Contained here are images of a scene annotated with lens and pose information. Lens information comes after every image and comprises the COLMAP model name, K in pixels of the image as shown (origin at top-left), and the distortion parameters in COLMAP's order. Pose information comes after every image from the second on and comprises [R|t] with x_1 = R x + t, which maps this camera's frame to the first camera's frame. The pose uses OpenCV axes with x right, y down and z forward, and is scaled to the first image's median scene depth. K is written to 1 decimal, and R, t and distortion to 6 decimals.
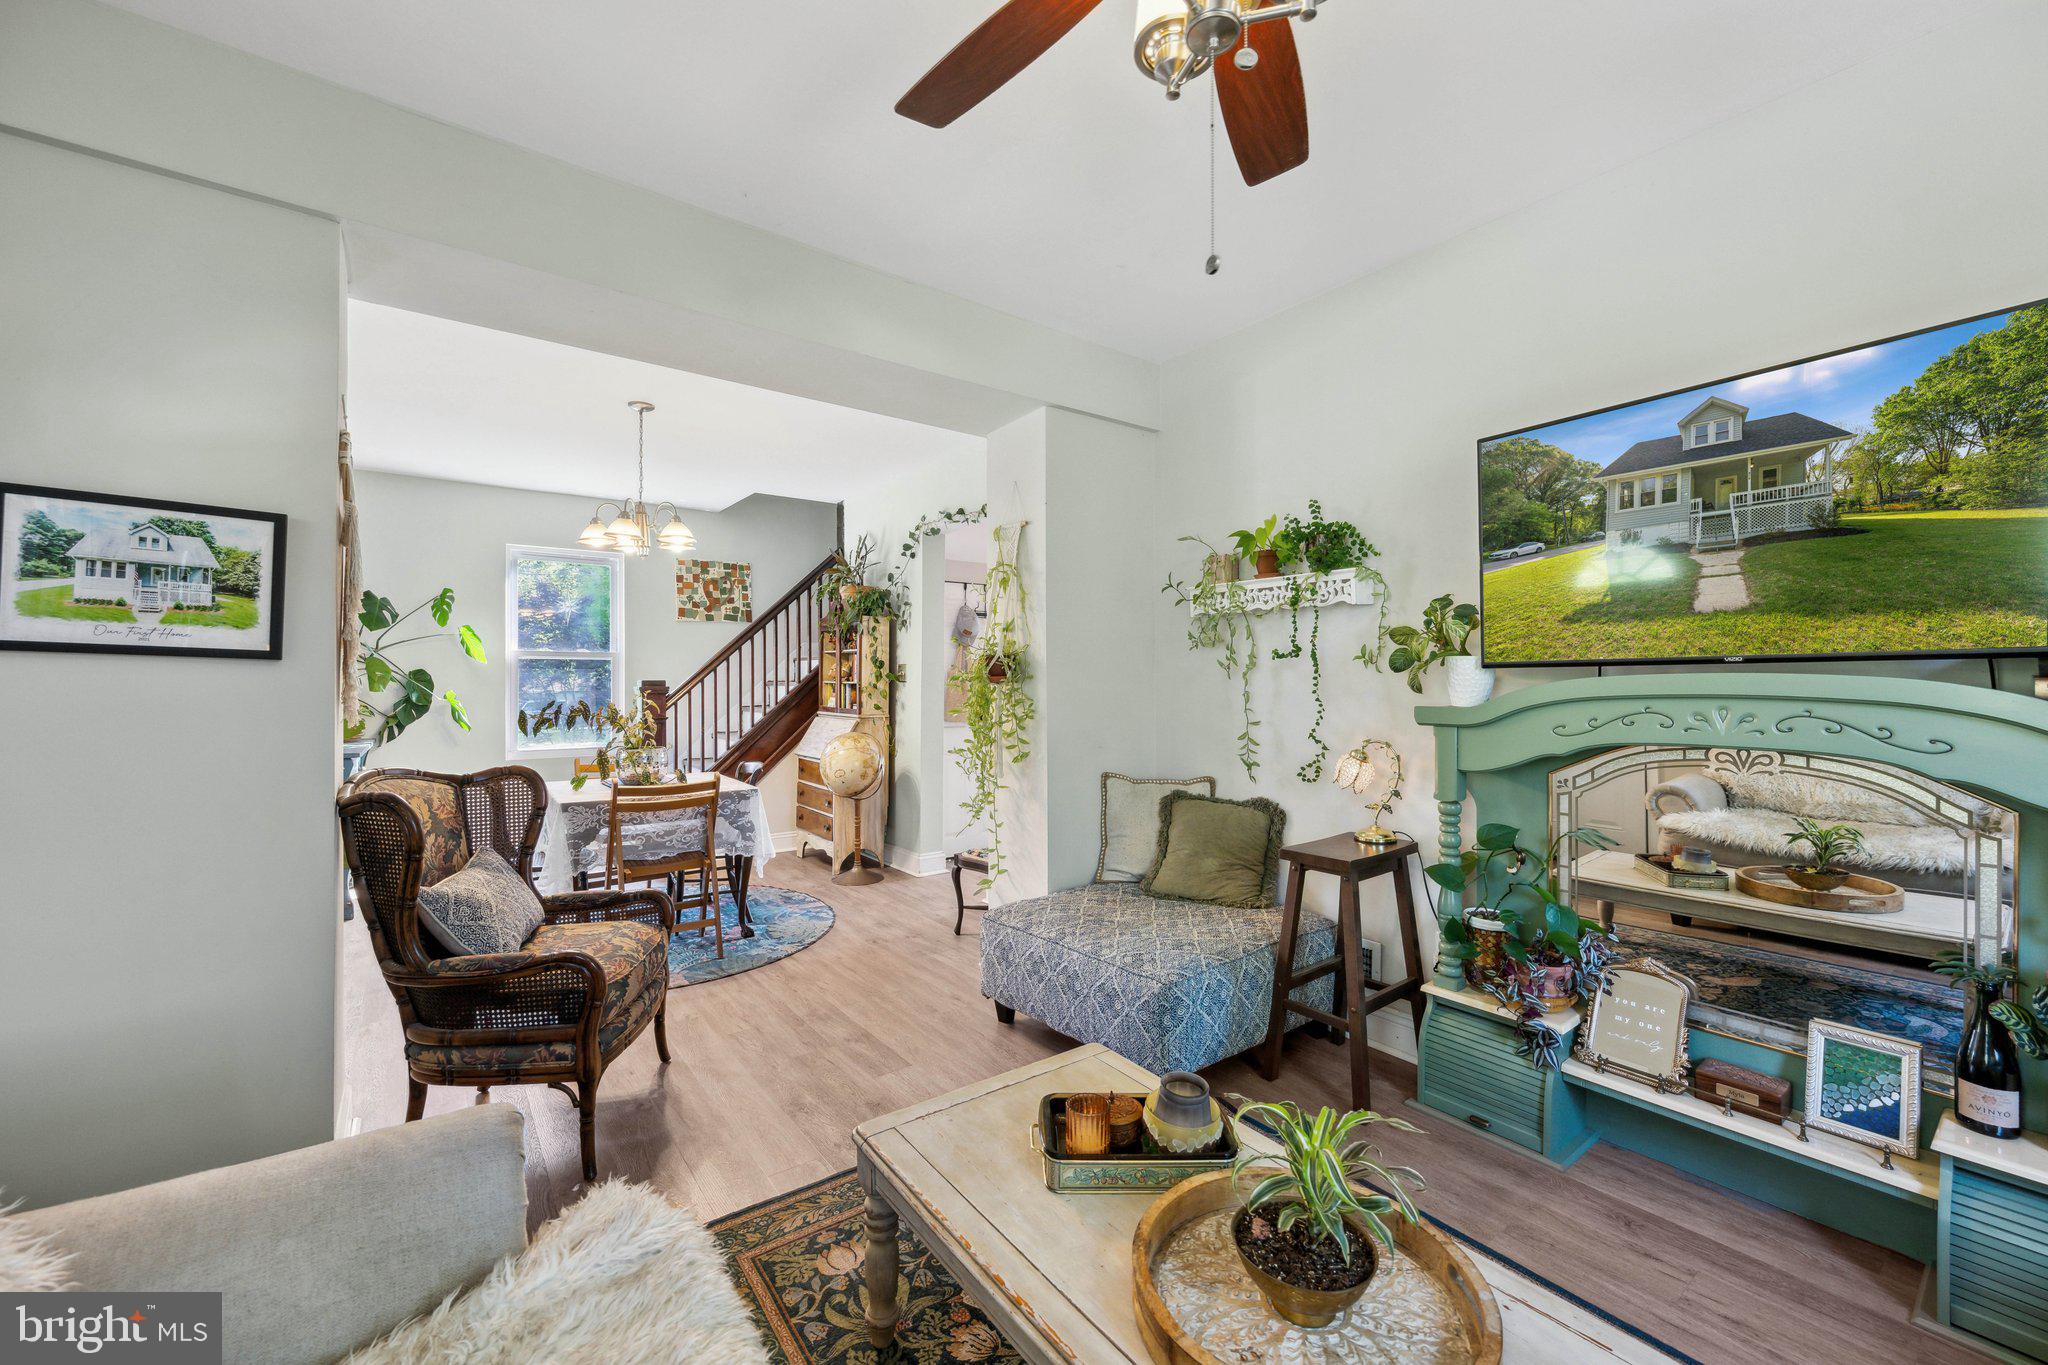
lens RADIAL K [[809.8, 0, 1024.5], [0, 809.8, 687.1], [0, 0, 1]] dist [-0.002490, -0.000330]
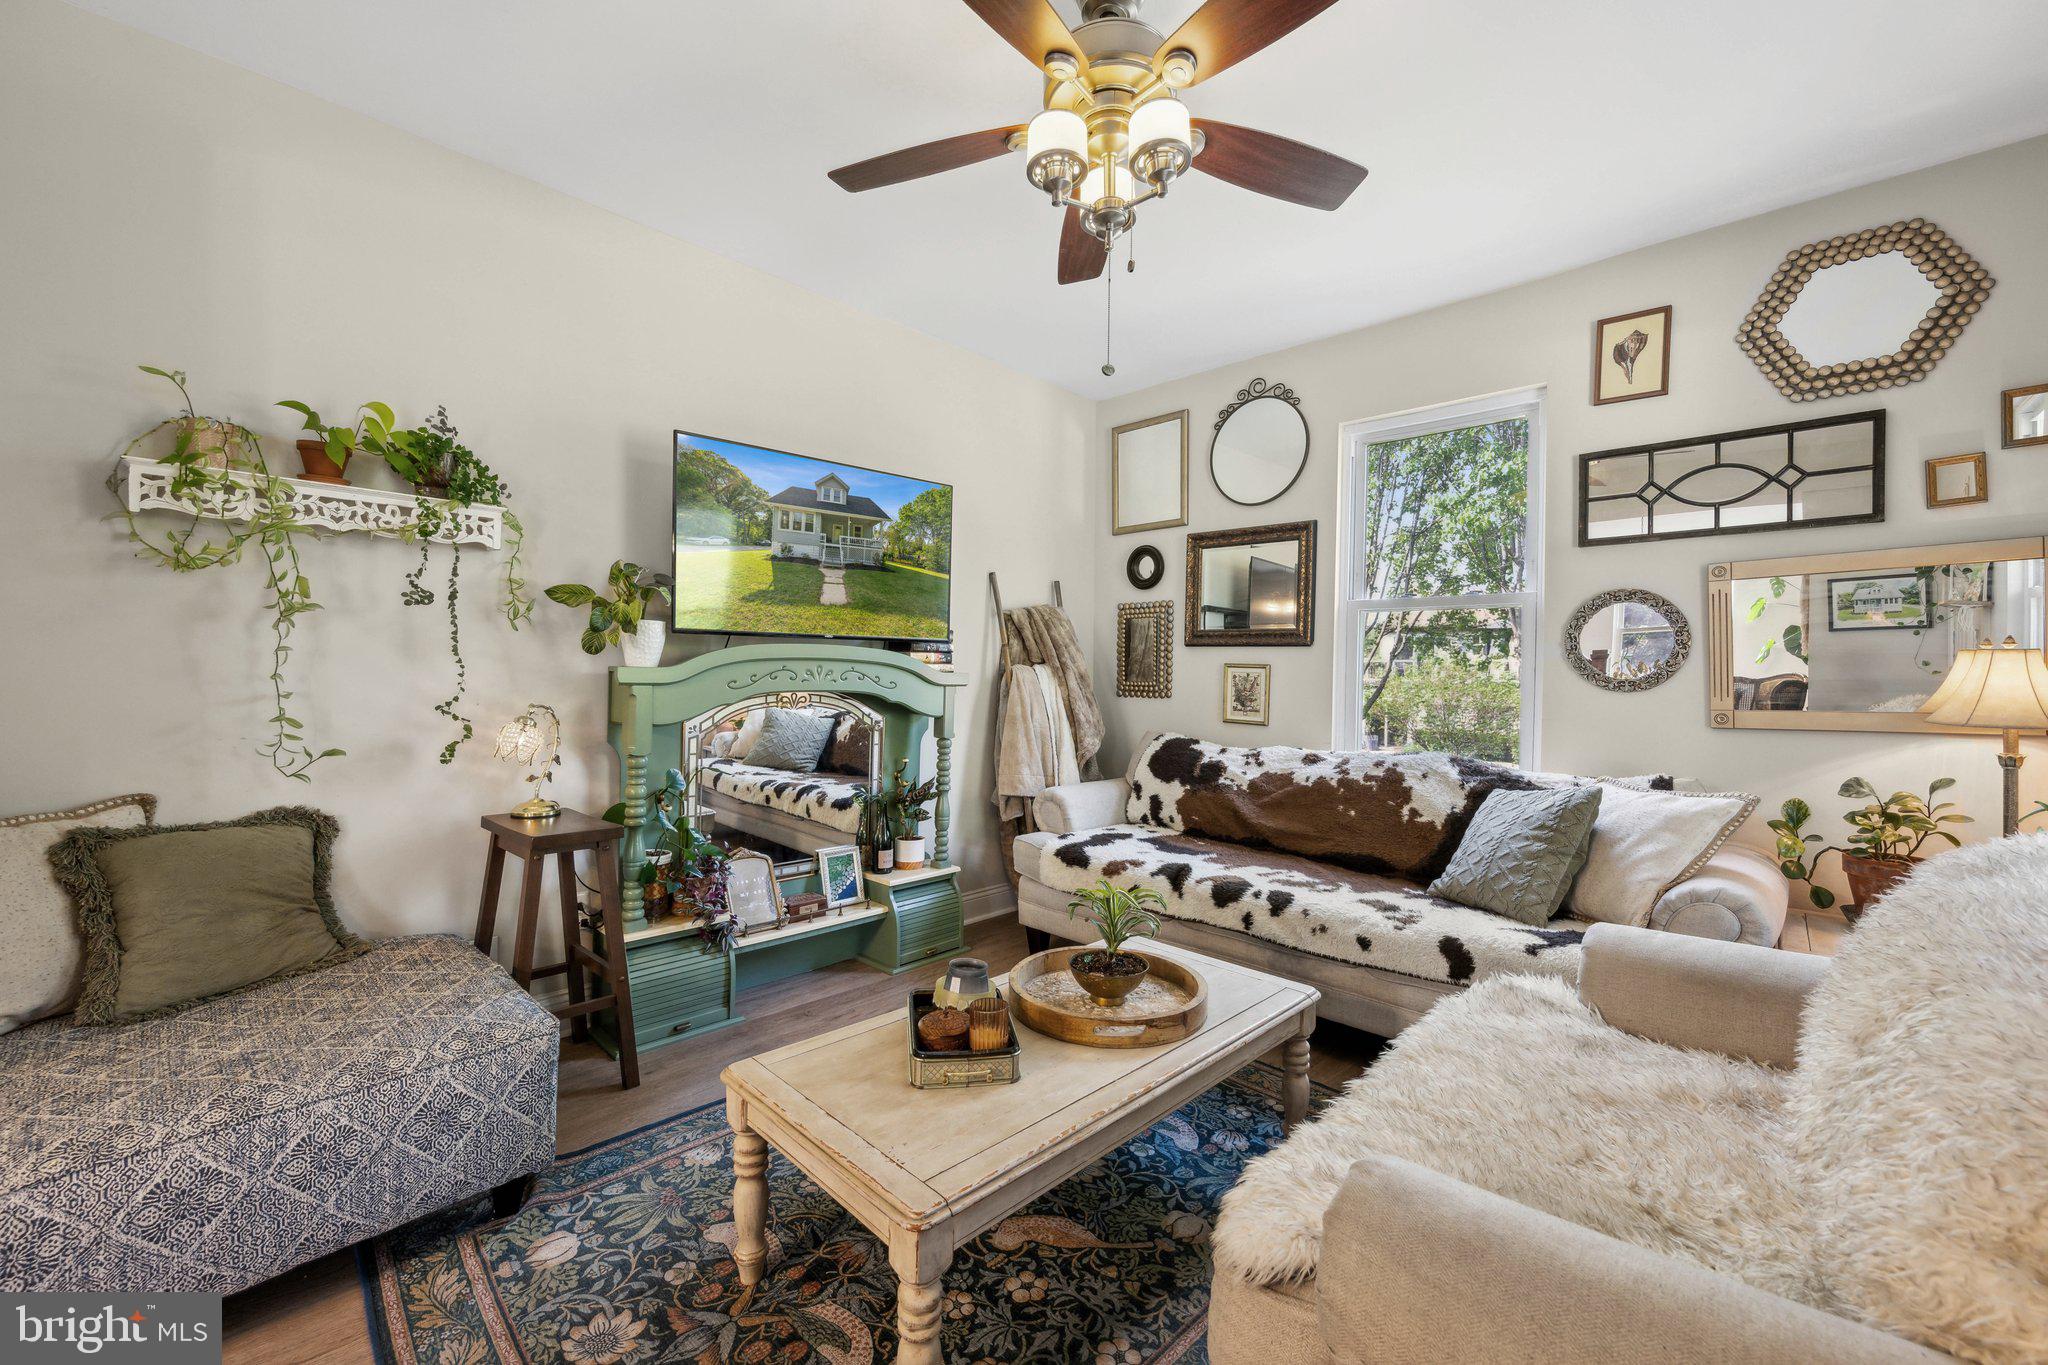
lens RADIAL K [[809.8, 0, 1030.7], [0, 809.8, 675.6], [0, 0, 1]] dist [-0.002490, -0.000330]
pose [[-0.162007, -0.002346, 0.986787, -0.585653], [-0.009312, 0.999956, 0.000849, 0.028198], [-0.986746, -0.009051, -0.162022, 0.630433]]
